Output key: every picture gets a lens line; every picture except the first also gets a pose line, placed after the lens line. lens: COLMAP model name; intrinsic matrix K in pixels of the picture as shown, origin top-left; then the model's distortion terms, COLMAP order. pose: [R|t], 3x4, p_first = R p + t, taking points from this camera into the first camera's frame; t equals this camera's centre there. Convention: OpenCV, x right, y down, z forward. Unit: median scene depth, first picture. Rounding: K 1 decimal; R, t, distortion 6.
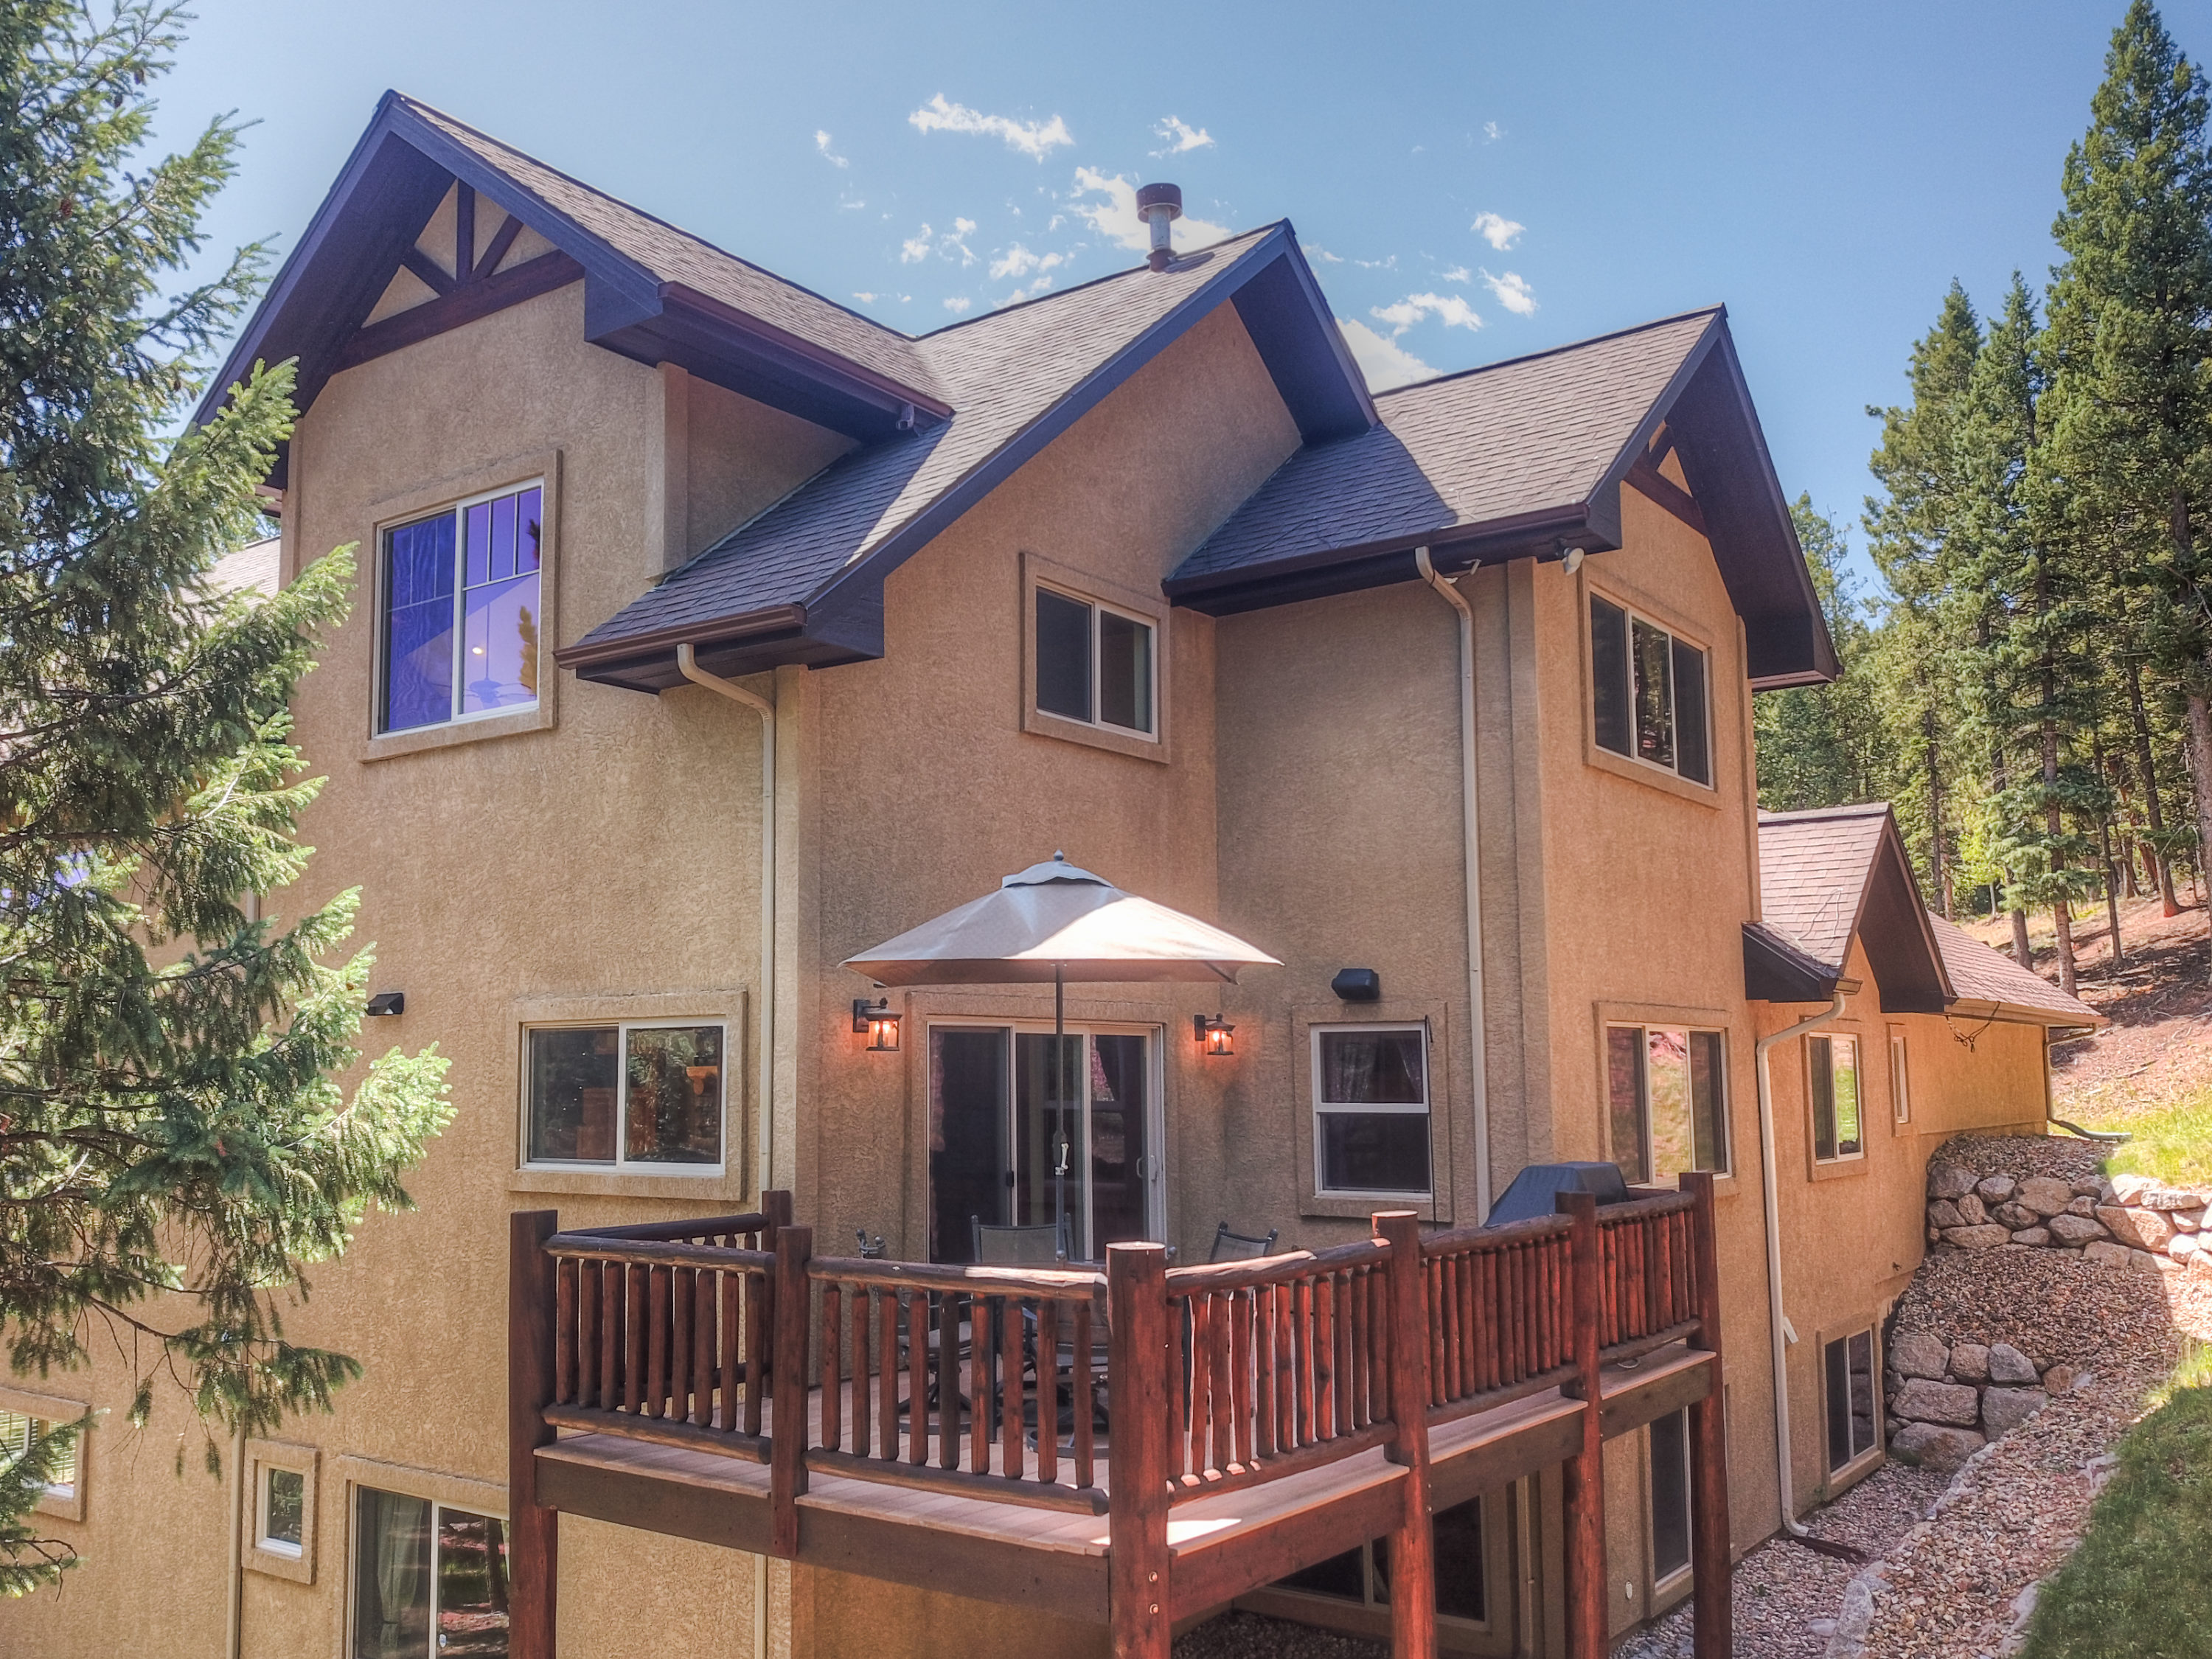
lens RADIAL K [[1883.0, 0, 1106.0], [0, 1883.0, 829.5], [0, 0, 1]] dist [-0.019905, 0.065753]
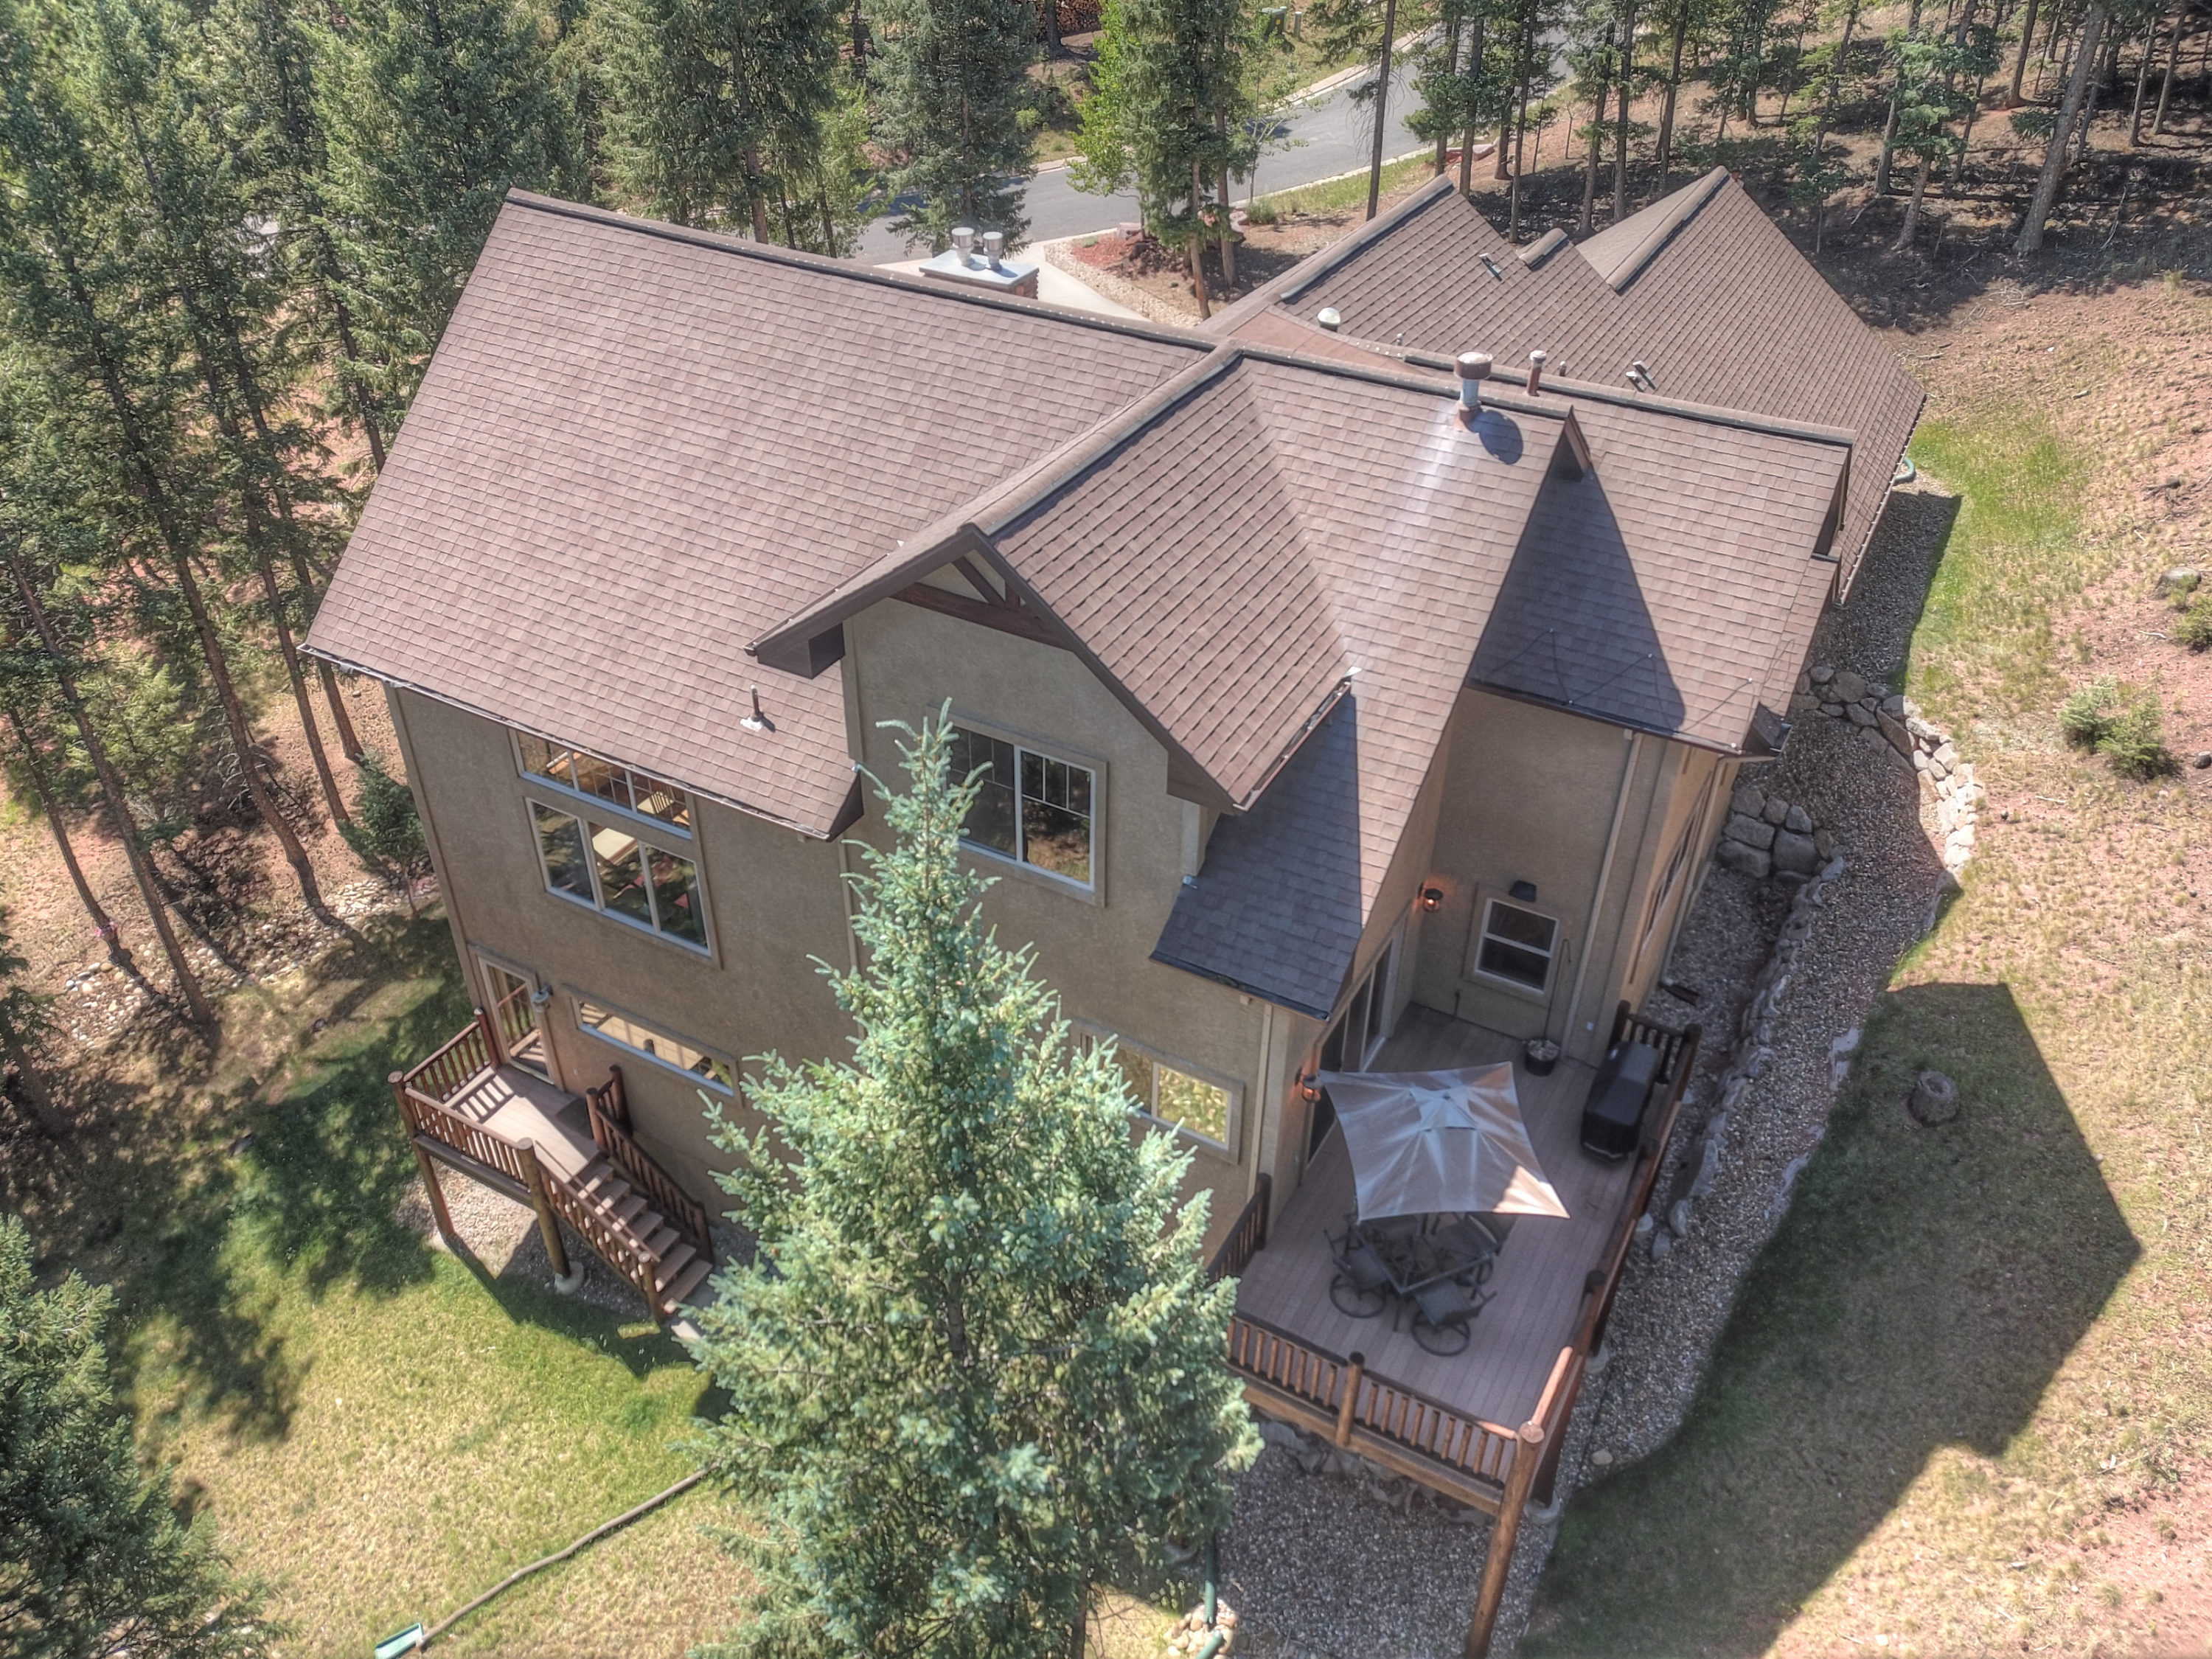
lens RADIAL K [[1700.9, 0, 1105.0], [0, 1700.9, 839.8], [0, 0, 1]] dist [0.018178, -0.004454]
pose [[0.992163, -0.055272, 0.112061, -0.400835], [-0.037584, 0.723297, 0.689513, -0.975004], [-0.119165, -0.688321, 0.715551, -0.013409]]
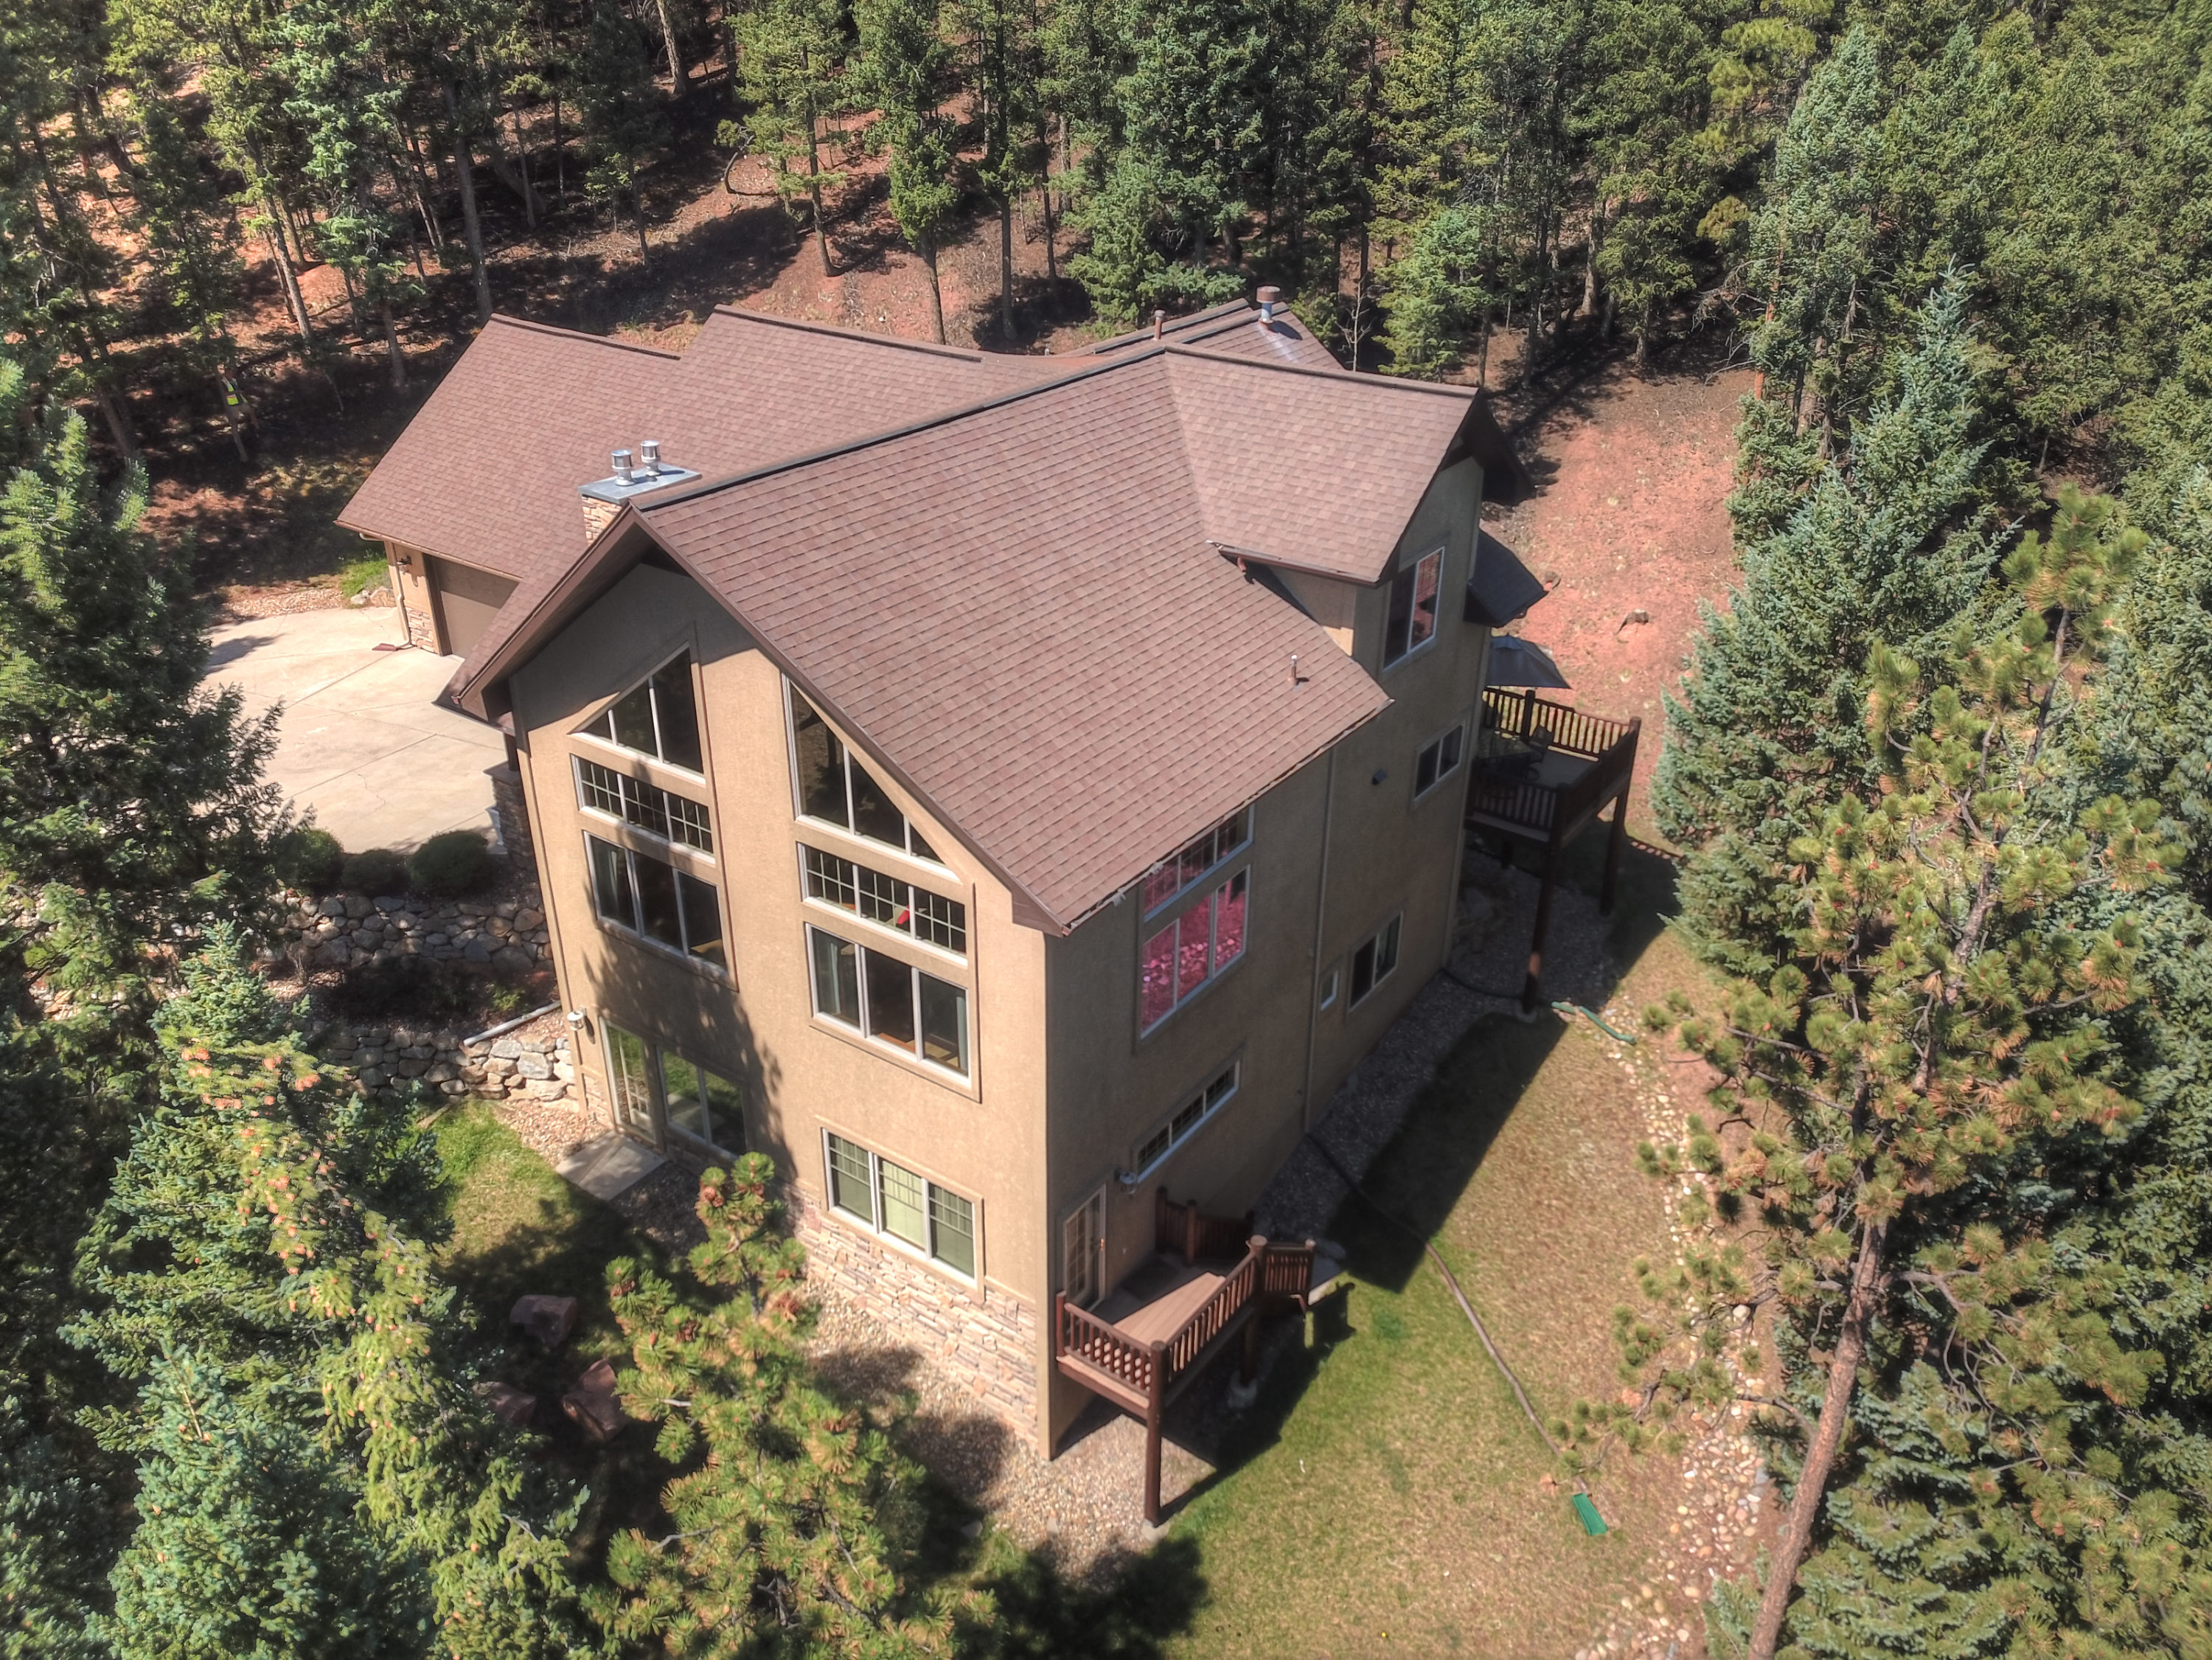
lens RADIAL K [[1701.0, 0, 1105.0], [0, 1701.0, 840.3], [0, 0, 1]] dist [0.018178, -0.004454]
pose [[-0.008754, -0.469976, 0.882636, -2.134242], [-0.141729, 0.874342, 0.464154, -0.721772], [-0.989867, -0.121032, -0.074264, 1.383898]]
